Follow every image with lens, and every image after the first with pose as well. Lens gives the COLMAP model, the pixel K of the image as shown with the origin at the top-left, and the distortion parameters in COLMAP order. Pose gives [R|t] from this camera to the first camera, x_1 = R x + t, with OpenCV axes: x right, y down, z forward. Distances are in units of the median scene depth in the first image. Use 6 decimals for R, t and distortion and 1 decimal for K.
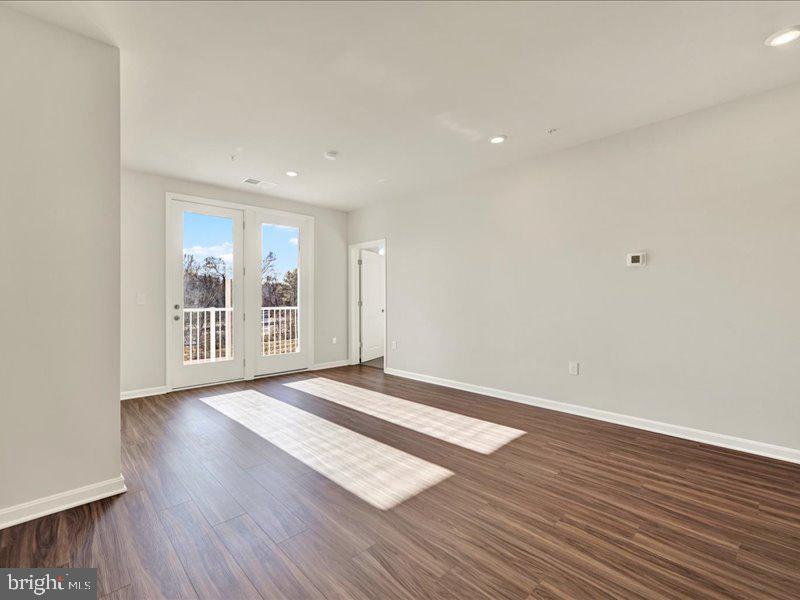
lens RADIAL K [[365.5, 0, 400.0], [0, 365.5, 300.0], [0, 0, 1]] dist [-0.000828, -0.000088]
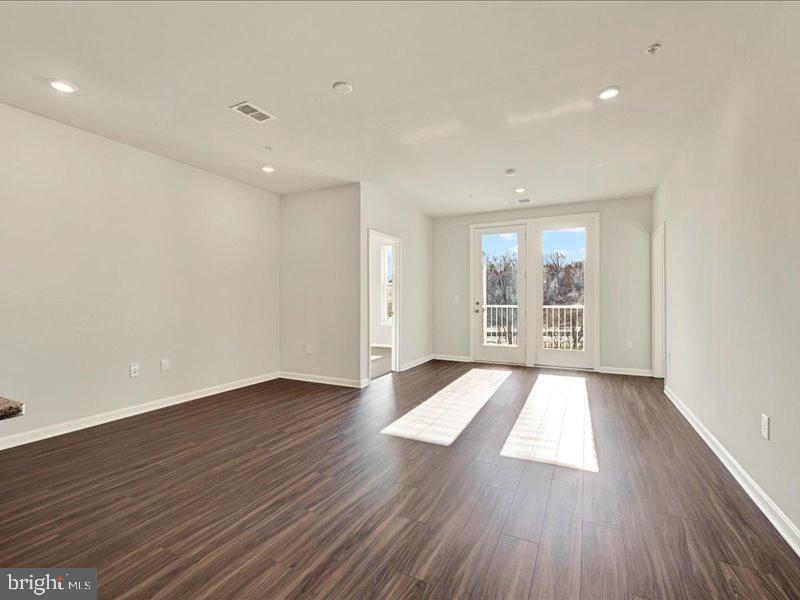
lens RADIAL K [[365.5, 0, 400.0], [0, 365.5, 300.0], [0, 0, 1]] dist [-0.000828, -0.000088]
pose [[0.332956, 0.006762, -0.942918, 0.916630], [-0.002432, 0.999977, 0.006312, -0.004121], [0.942939, 0.000192, 0.332965, 0.346503]]
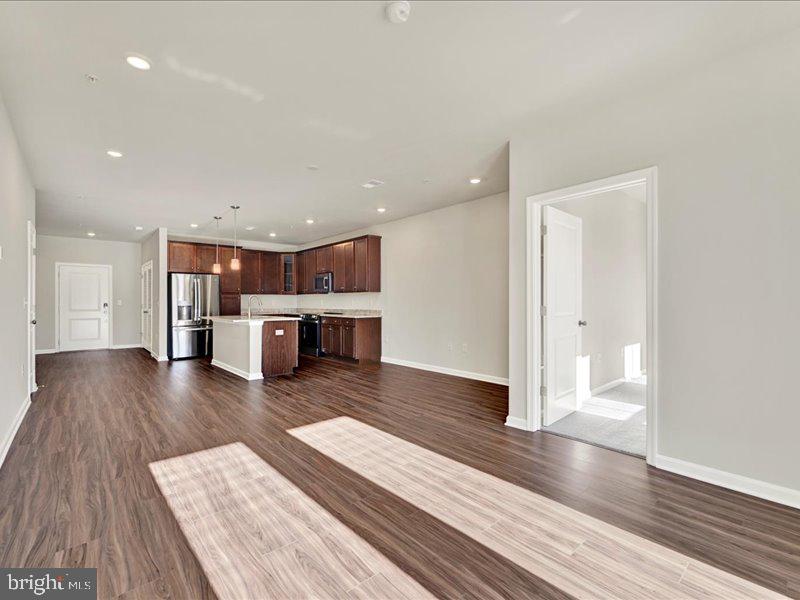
lens RADIAL K [[365.5, 0, 400.0], [0, 365.5, 300.0], [0, 0, 1]] dist [-0.000828, -0.000088]
pose [[-0.999240, 0.004600, 0.038702, -0.251341], [0.004487, 0.999985, -0.003009, -0.004273], [-0.038715, -0.002833, -0.999246, 1.771907]]
